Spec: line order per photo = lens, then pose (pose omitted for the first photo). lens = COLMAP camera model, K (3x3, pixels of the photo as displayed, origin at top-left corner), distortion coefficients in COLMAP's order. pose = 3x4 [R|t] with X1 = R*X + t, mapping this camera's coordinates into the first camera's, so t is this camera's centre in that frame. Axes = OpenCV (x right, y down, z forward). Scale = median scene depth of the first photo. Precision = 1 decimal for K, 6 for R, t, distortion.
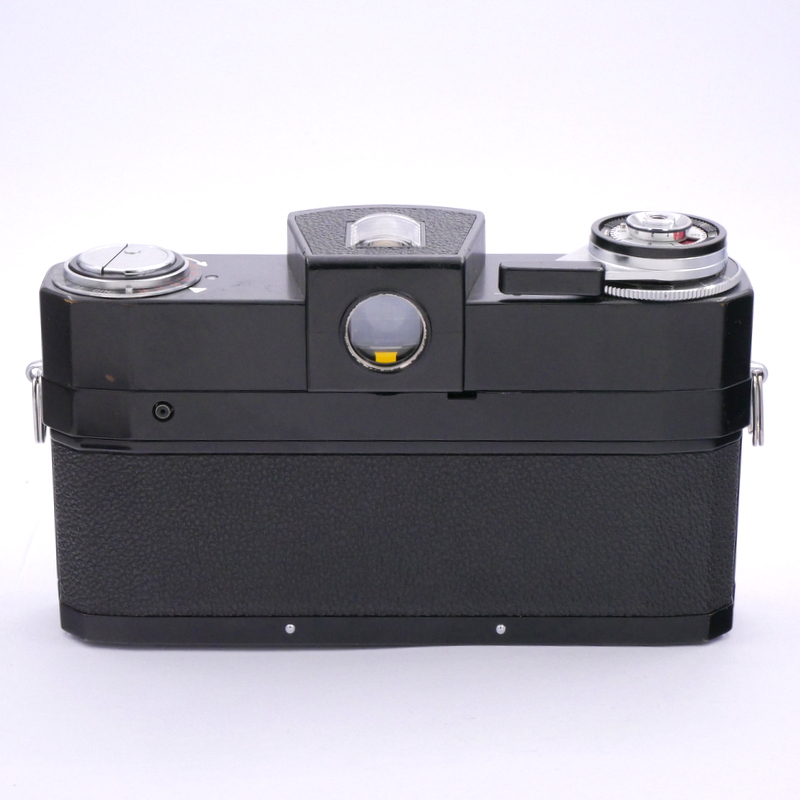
lens RADIAL K [[2318.4, 0, 399.3], [0, 2318.4, 400.0], [0, 0, 1]] dist [0.043110, 0.000000]
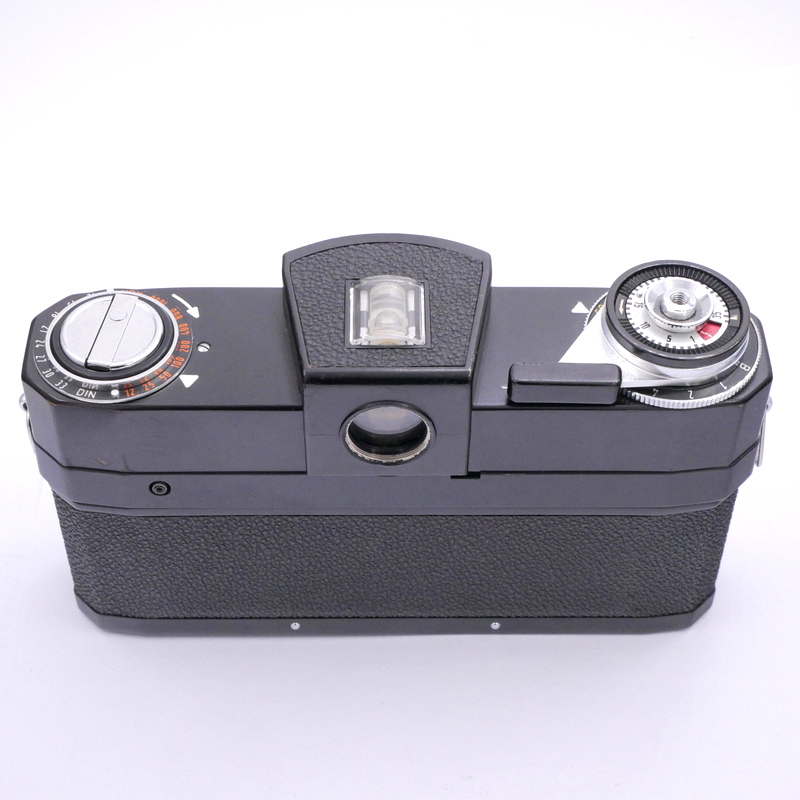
lens RADIAL K [[1616.4, 0, 418.0], [0, 1616.4, 391.7], [0, 0, 1]] dist [0.017286, 0.000000]
pose [[0.999741, -0.000014, 0.022775, -0.008427], [-0.009966, 0.898906, 0.438028, -0.326507], [-0.020479, -0.438142, 0.898673, 0.396767]]
